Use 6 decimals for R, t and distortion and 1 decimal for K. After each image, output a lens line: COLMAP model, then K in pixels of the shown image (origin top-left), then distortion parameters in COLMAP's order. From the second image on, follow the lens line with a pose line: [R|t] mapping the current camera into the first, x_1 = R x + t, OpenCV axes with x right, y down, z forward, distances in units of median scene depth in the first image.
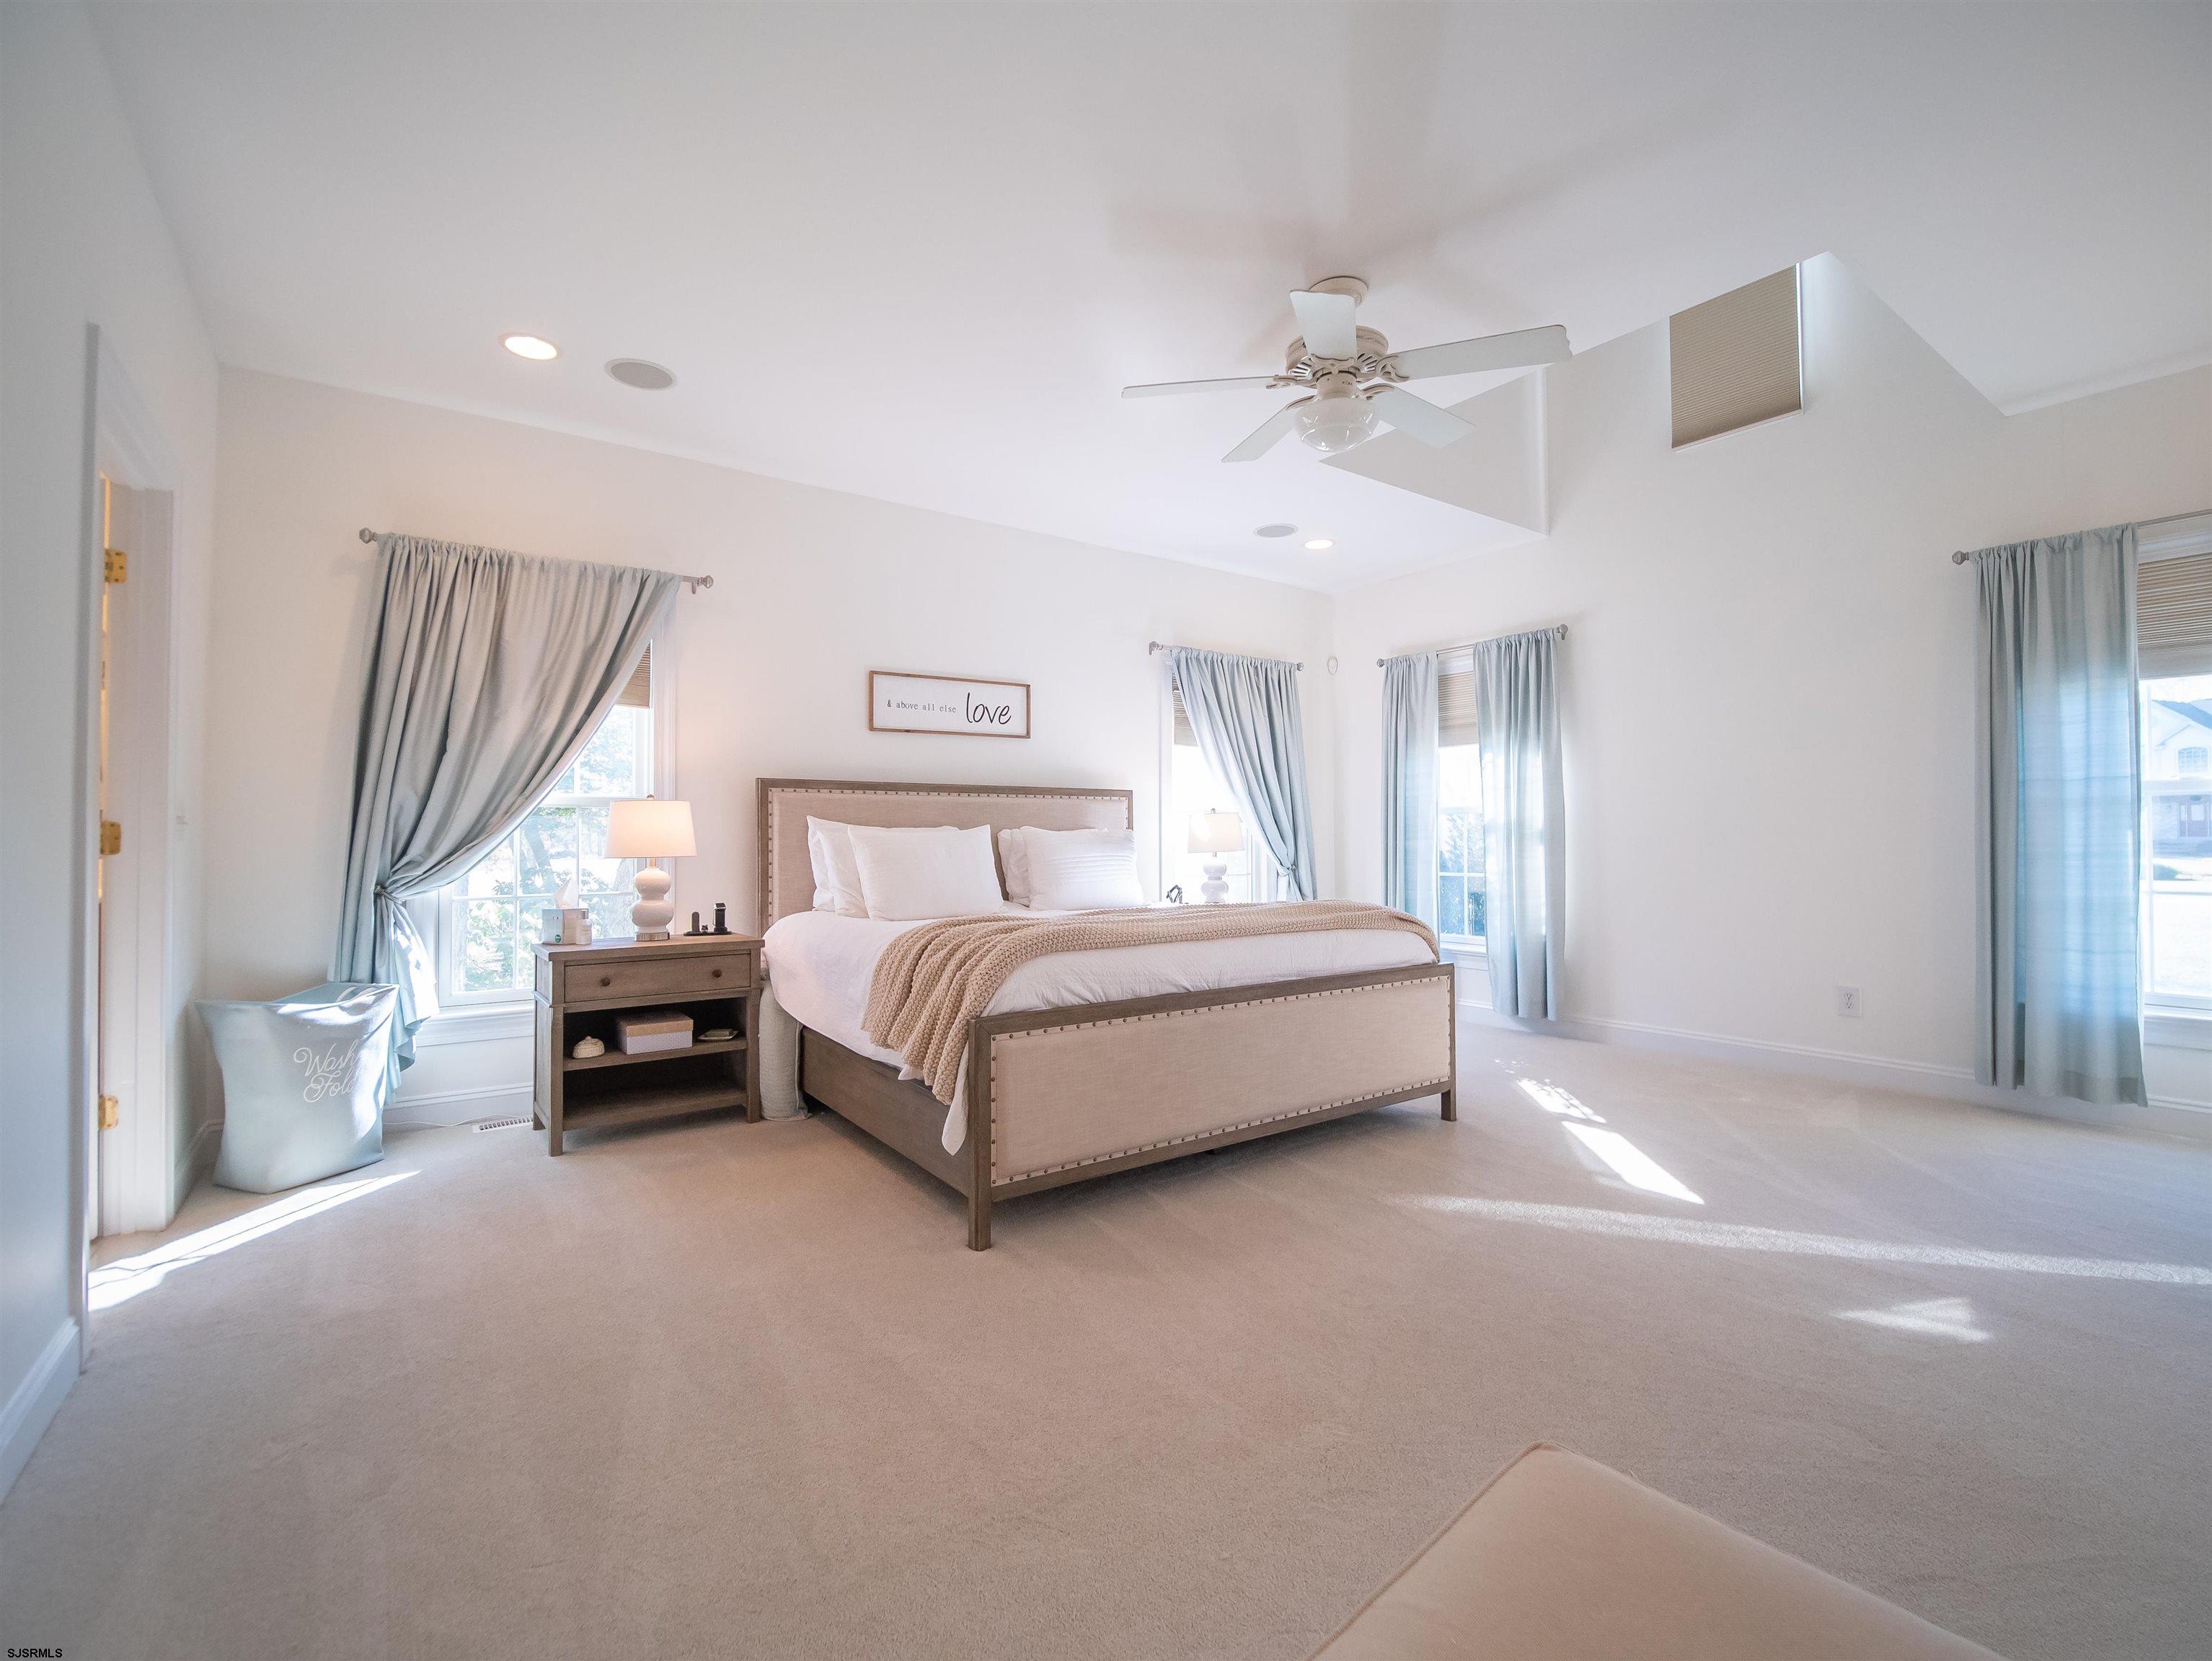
lens RADIAL K [[982.9, 0, 1106.8], [0, 982.9, 830.6], [0, 0, 1]] dist [-0.019070, -0.001610]
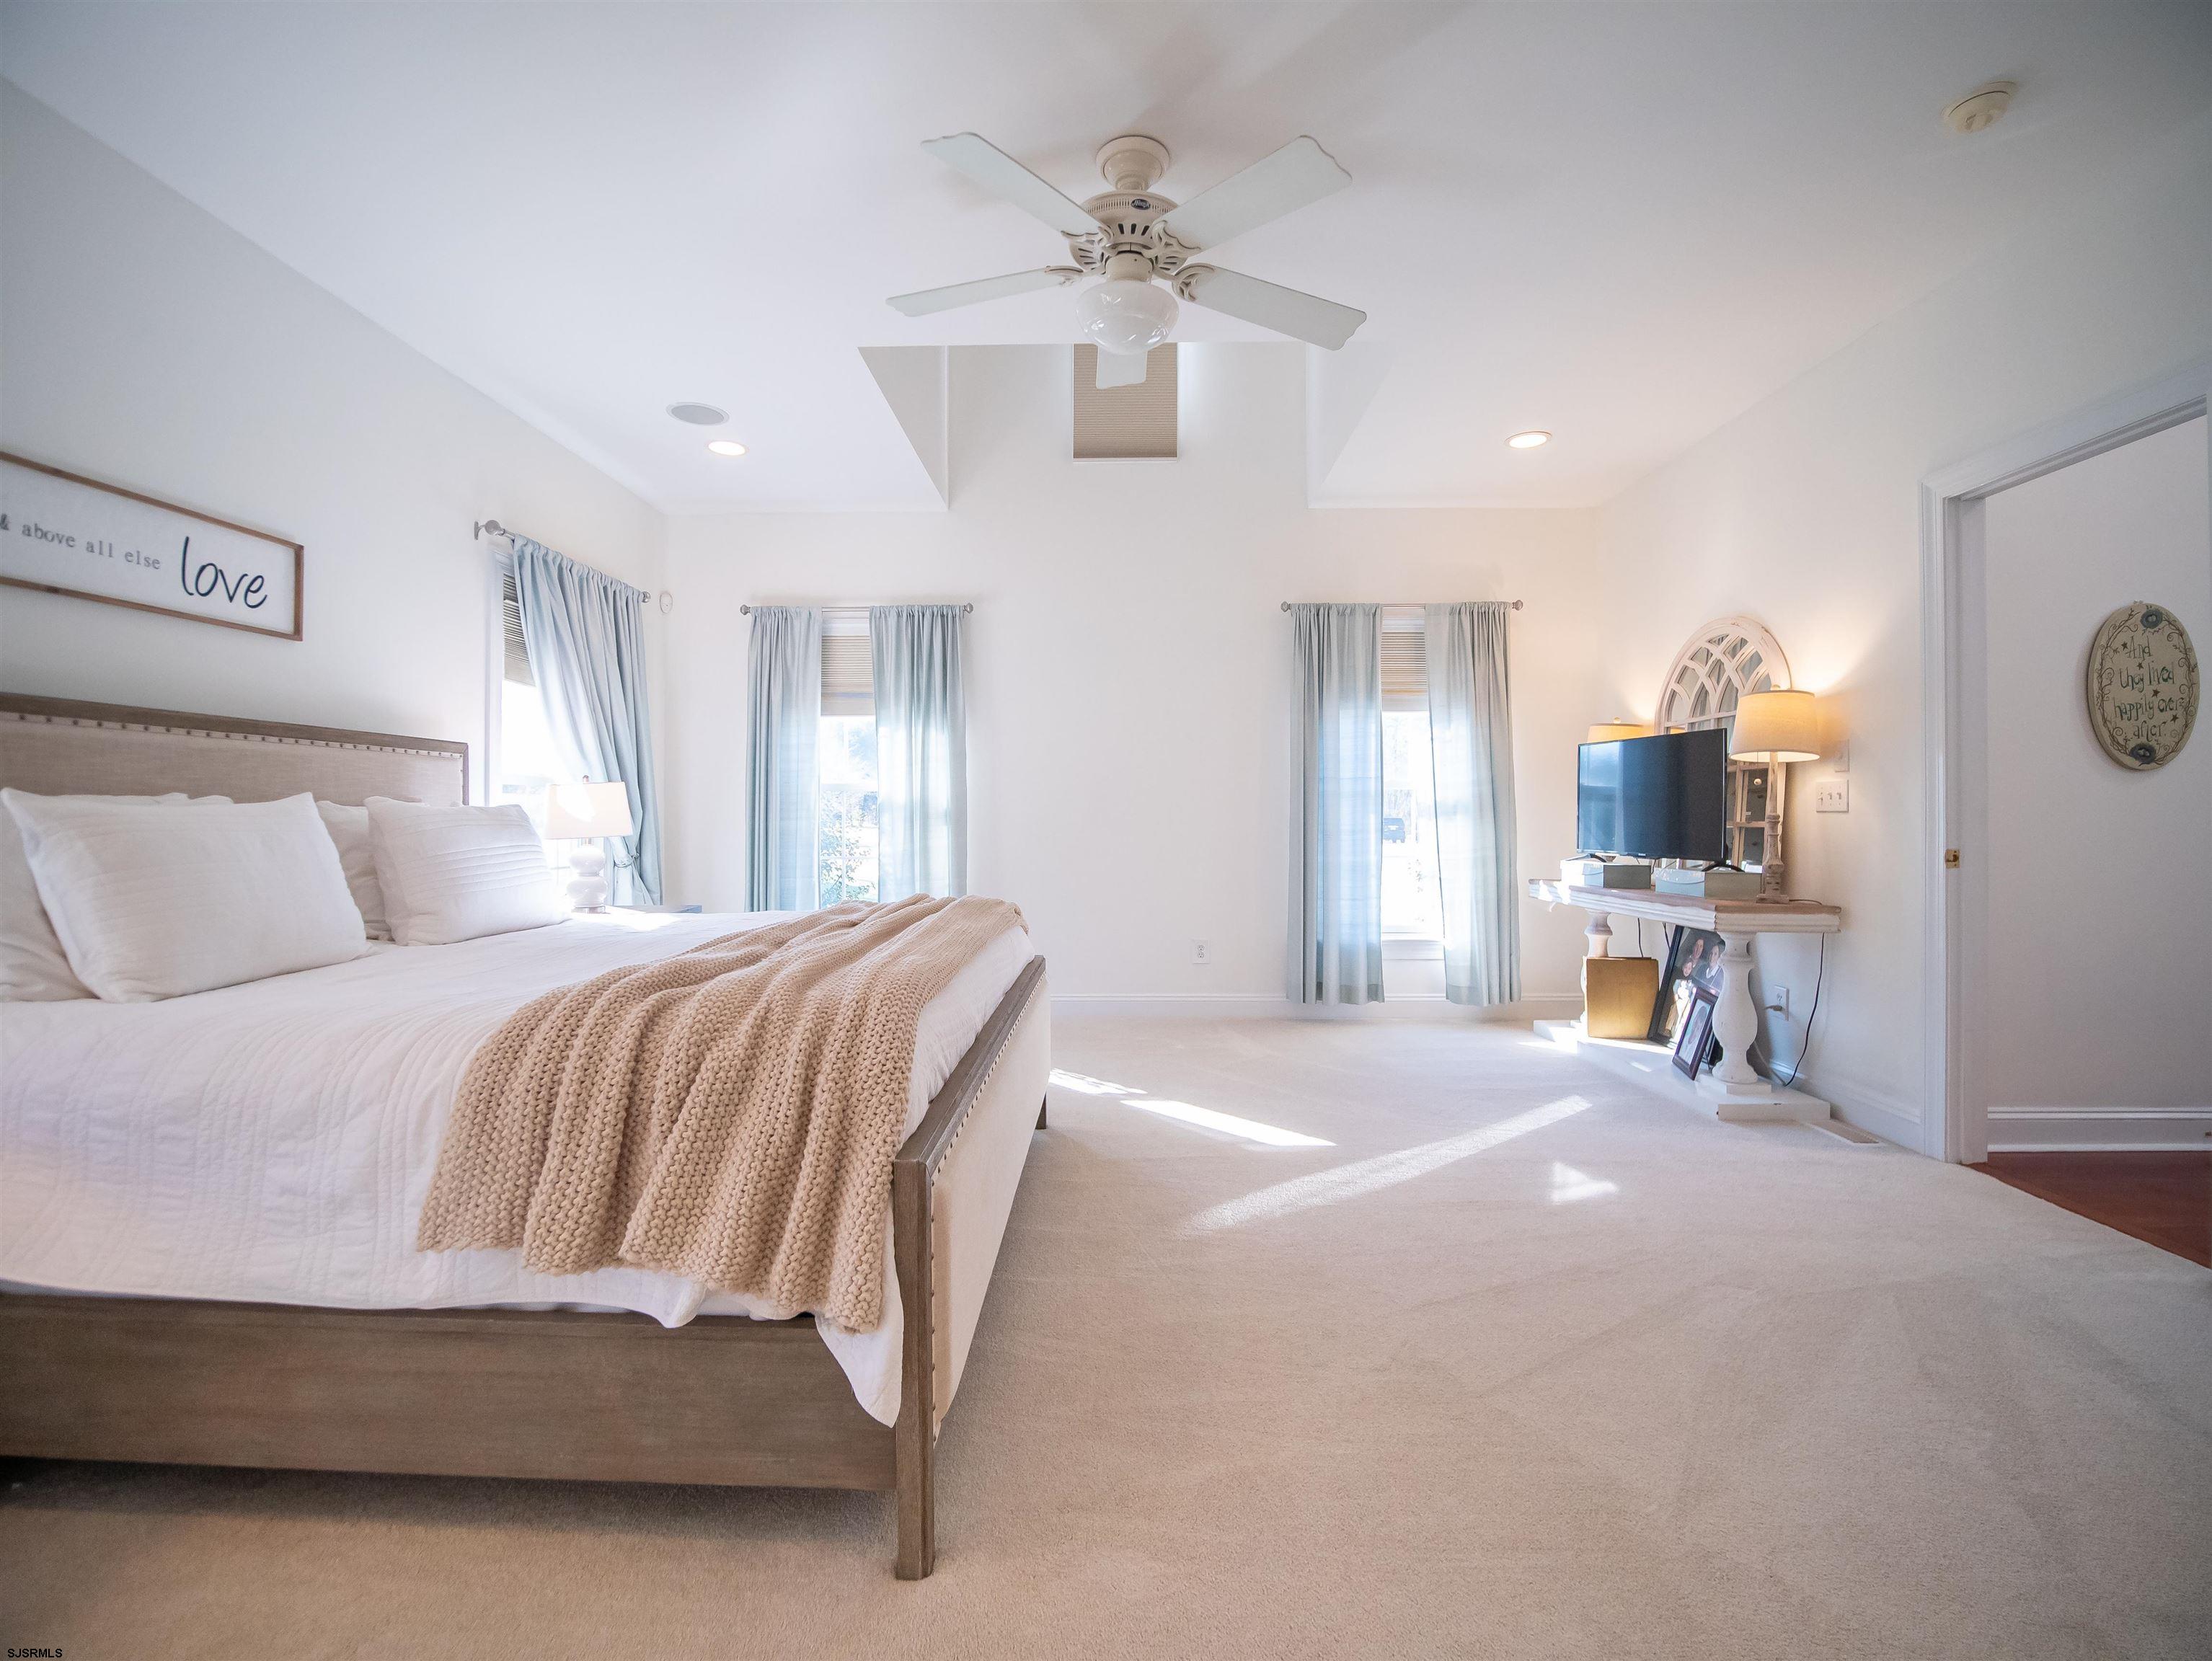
lens RADIAL K [[982.9, 0, 1112.0], [0, 982.9, 818.8], [0, 0, 1]] dist [-0.019070, -0.001610]
pose [[0.594717, 0.001226, 0.803934, -0.255141], [-0.009448, 0.999940, 0.005465, 0.001052], [-0.803880, -0.010846, 0.594693, 0.300807]]
